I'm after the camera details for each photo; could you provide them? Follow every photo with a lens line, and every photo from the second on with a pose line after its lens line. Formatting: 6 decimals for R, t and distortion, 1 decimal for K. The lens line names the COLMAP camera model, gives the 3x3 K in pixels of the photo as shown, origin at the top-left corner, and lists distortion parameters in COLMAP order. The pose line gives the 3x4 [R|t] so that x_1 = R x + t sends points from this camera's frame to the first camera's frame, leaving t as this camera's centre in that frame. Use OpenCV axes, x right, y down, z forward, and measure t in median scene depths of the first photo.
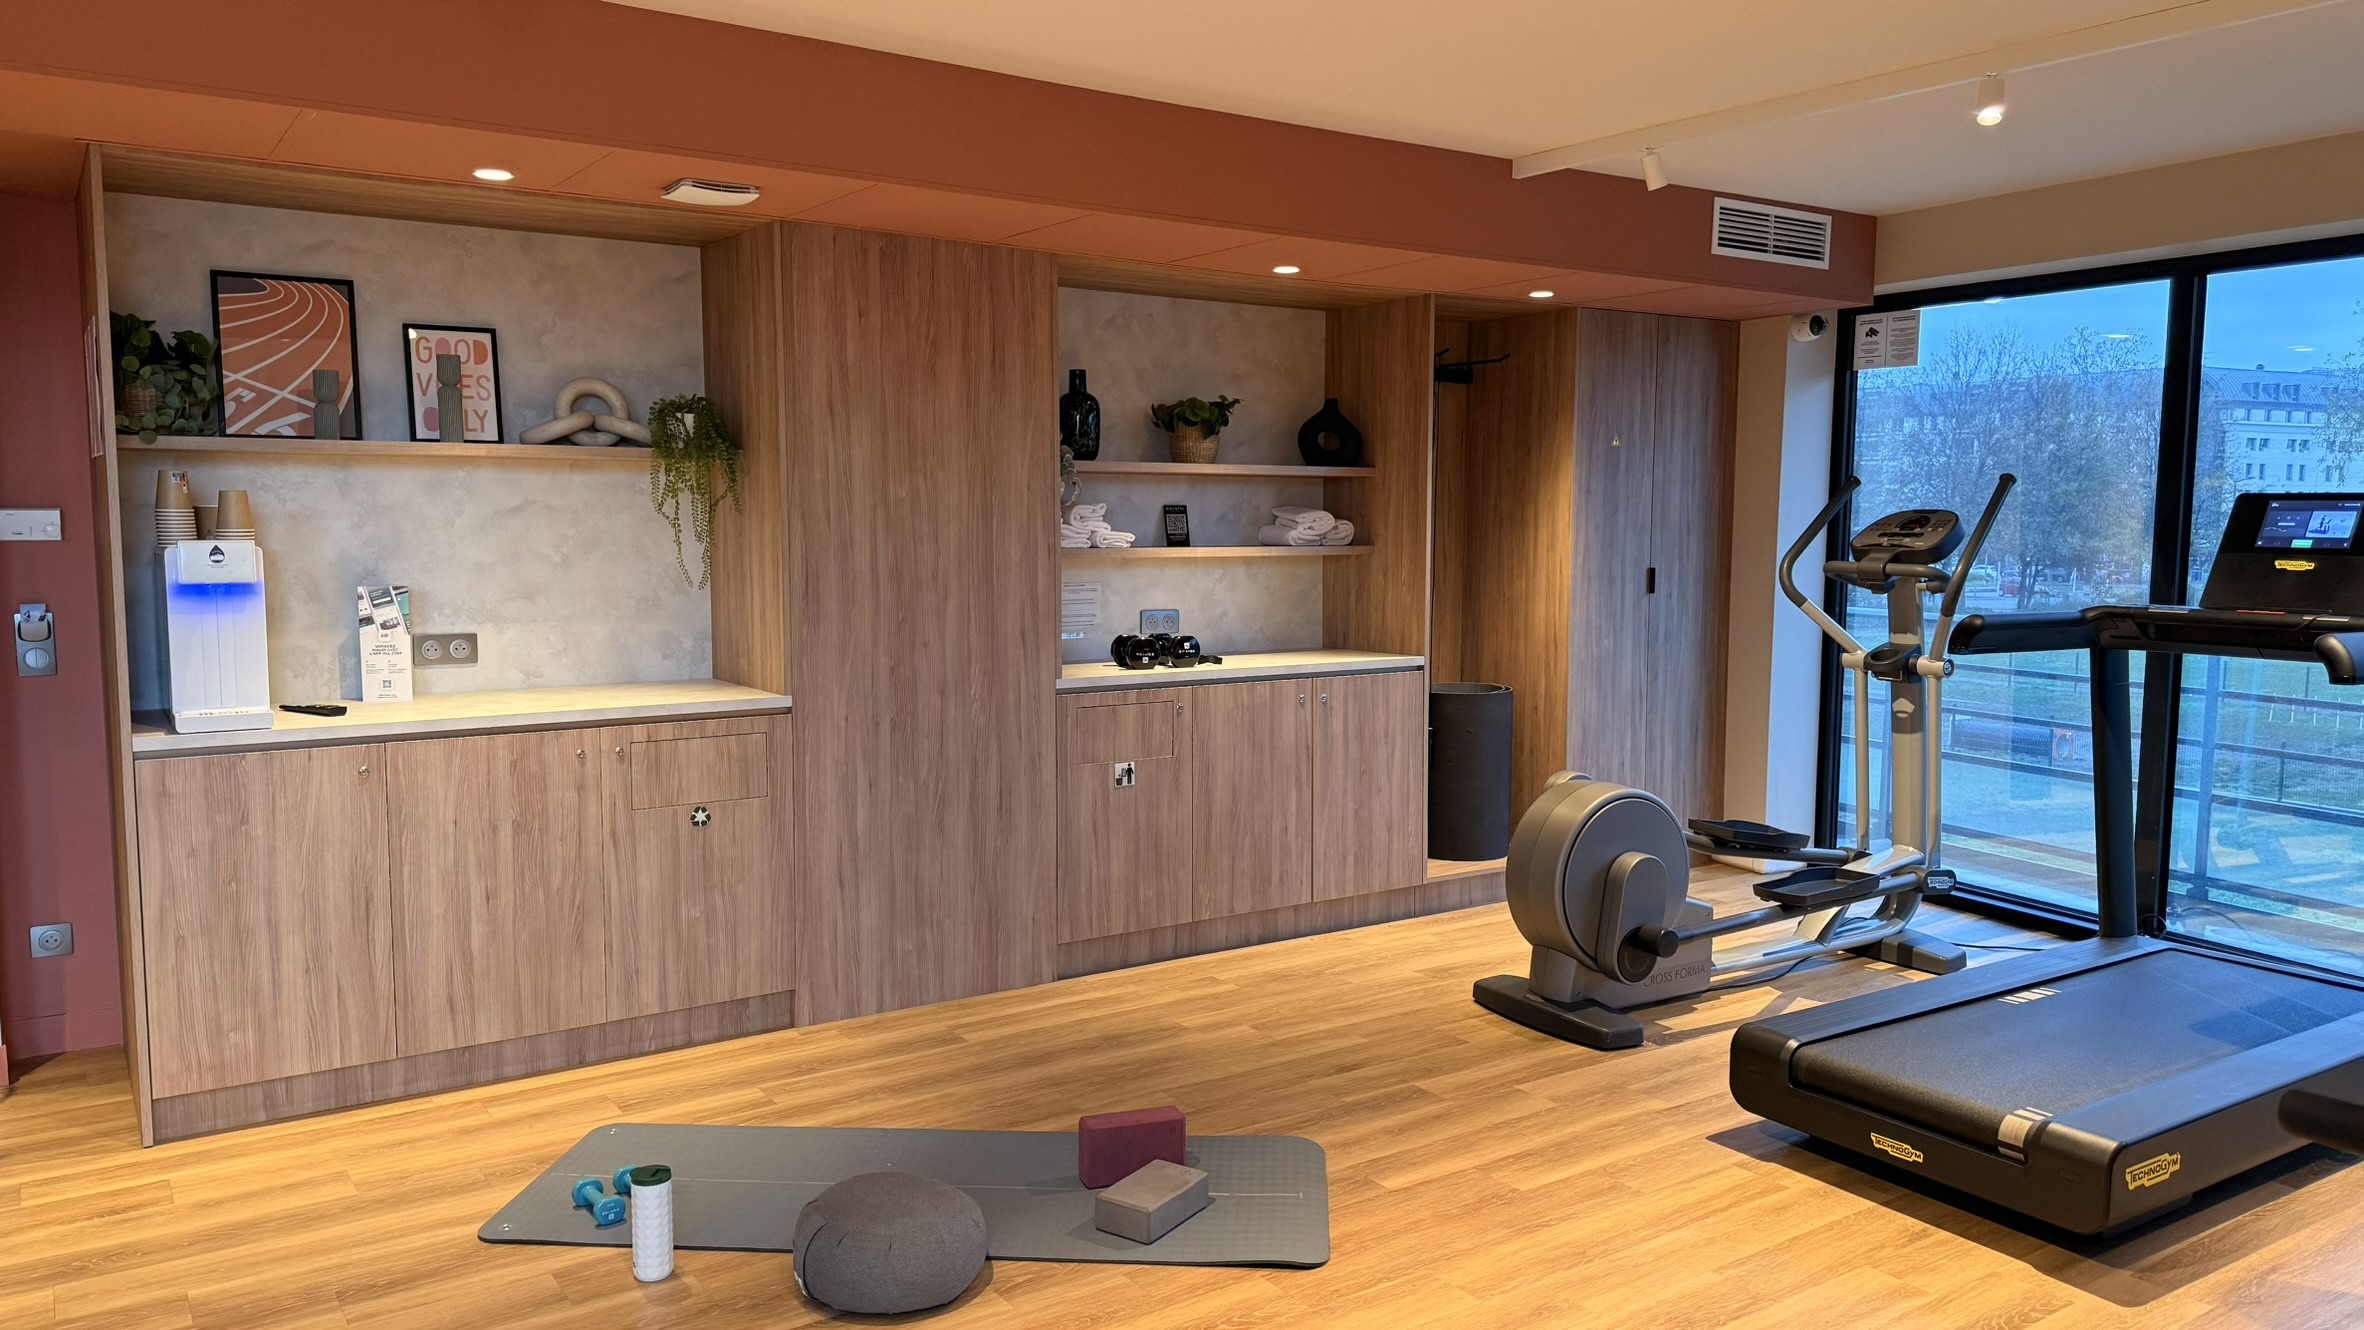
lens RADIAL K [[1634.4, 0, 1181.3], [0, 1634.4, 674.1], [0, 0, 1]] dist [0.027821, -0.039194]
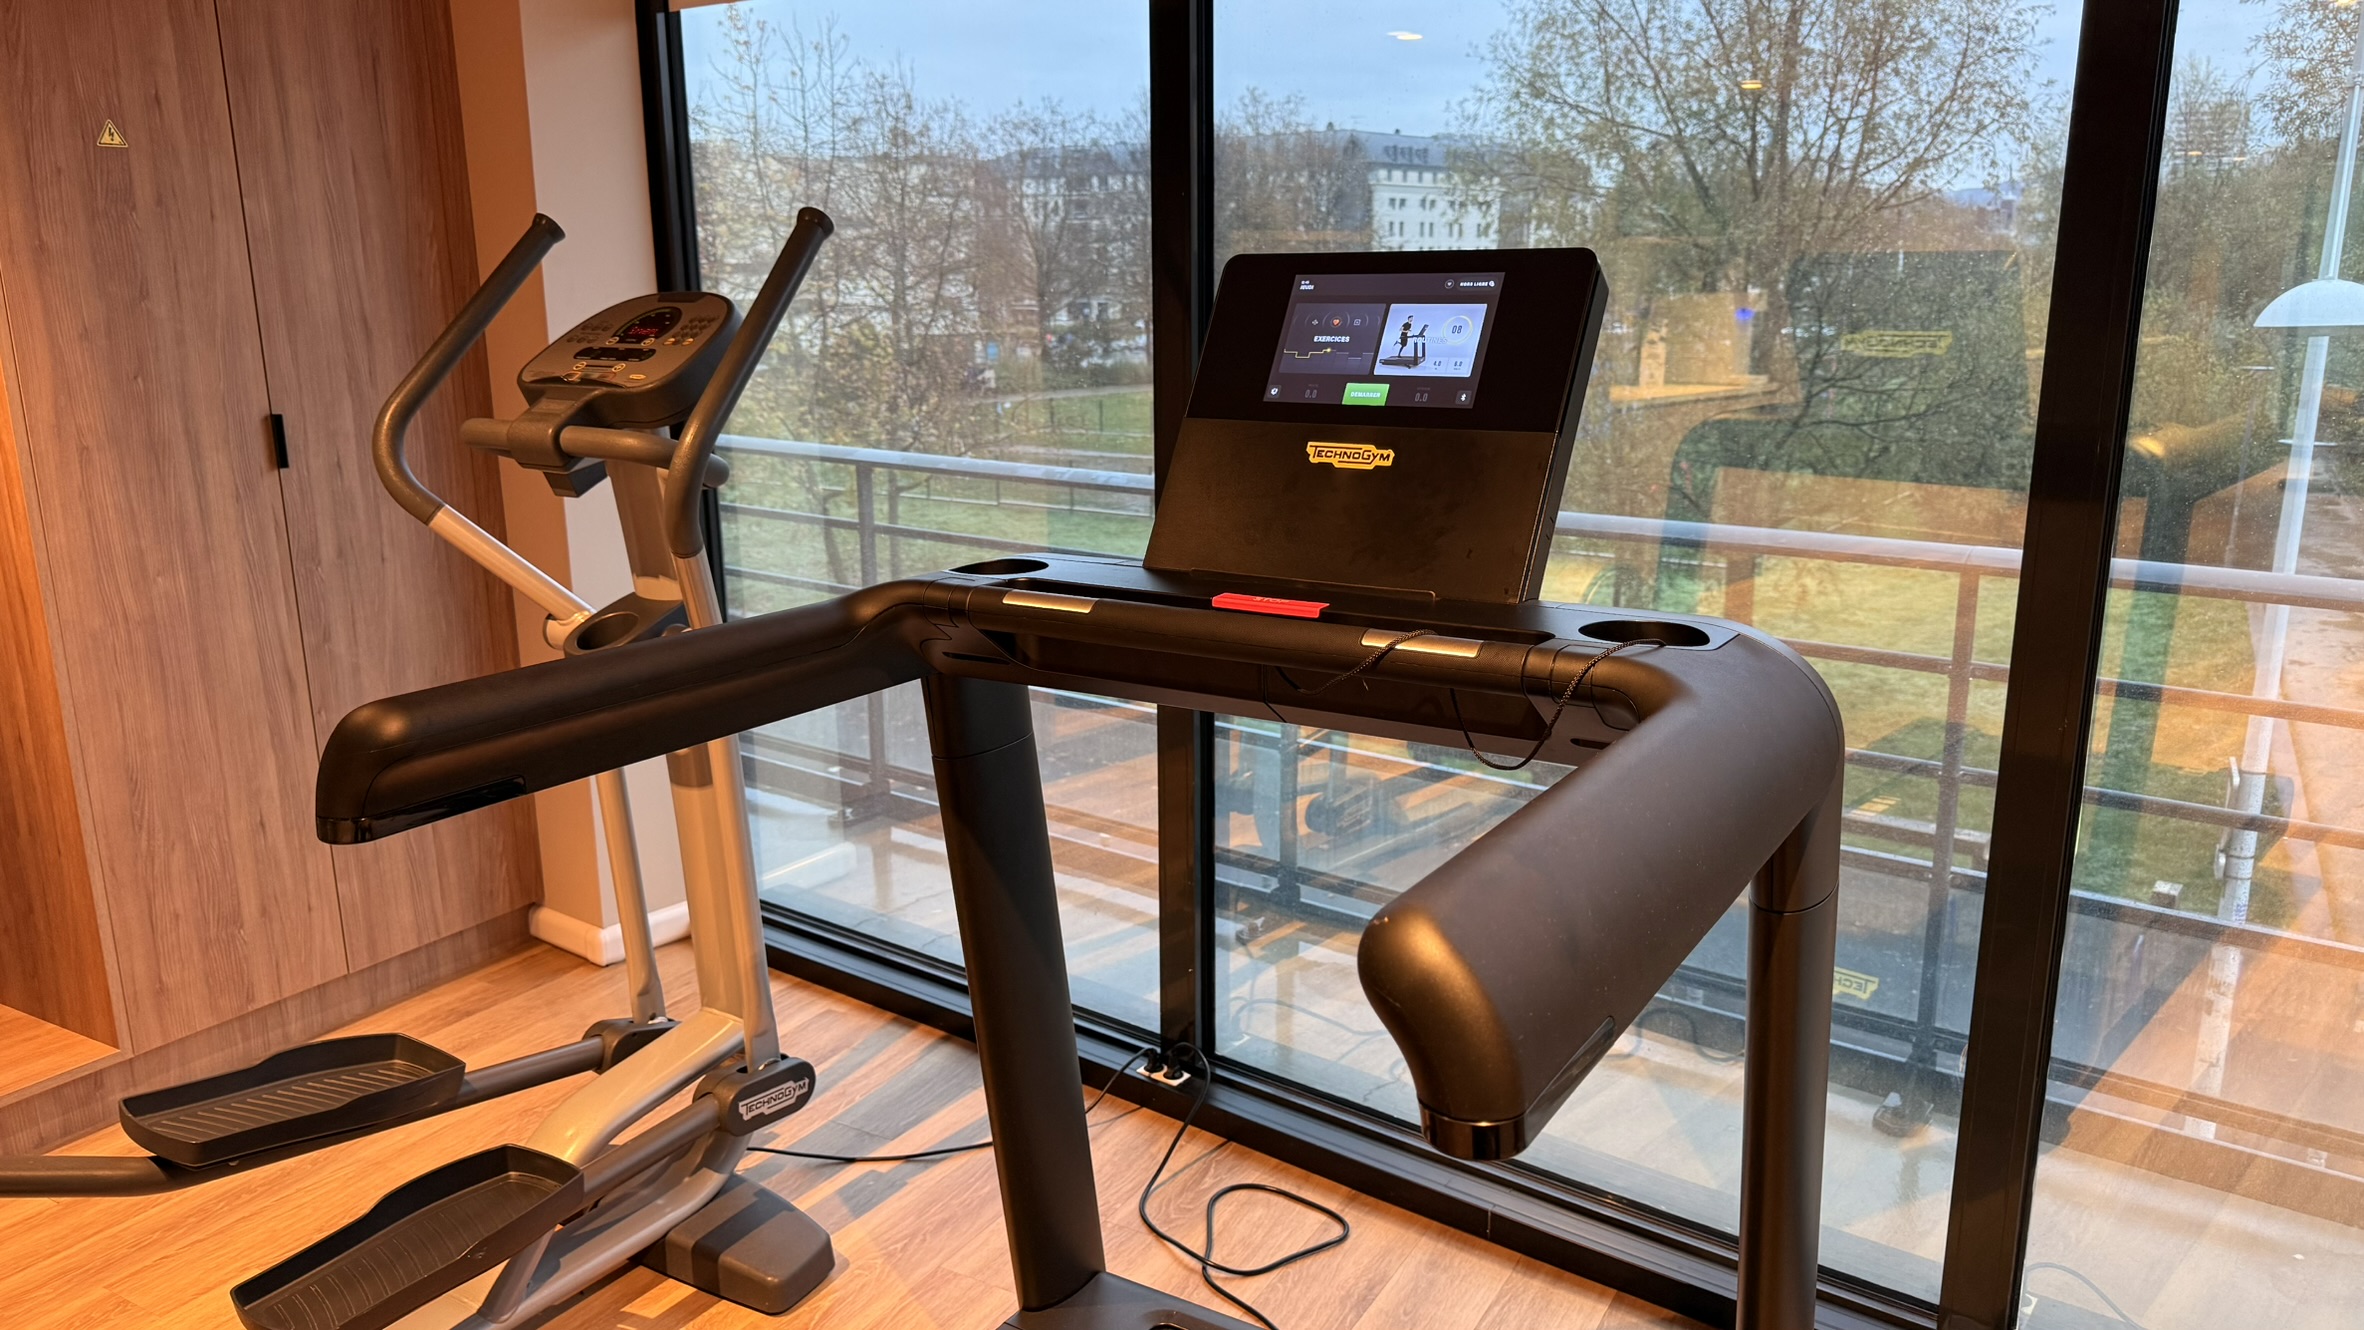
lens RADIAL K [[1634.4, 0, 1196.4], [0, 1634.4, 666.1], [0, 0, 1]] dist [0.027821, -0.039194]
pose [[0.897592, -0.111875, 0.426396, 0.321416], [0.052079, 0.987399, 0.149436, -0.050669], [-0.437741, -0.111926, 0.892107, 0.451516]]
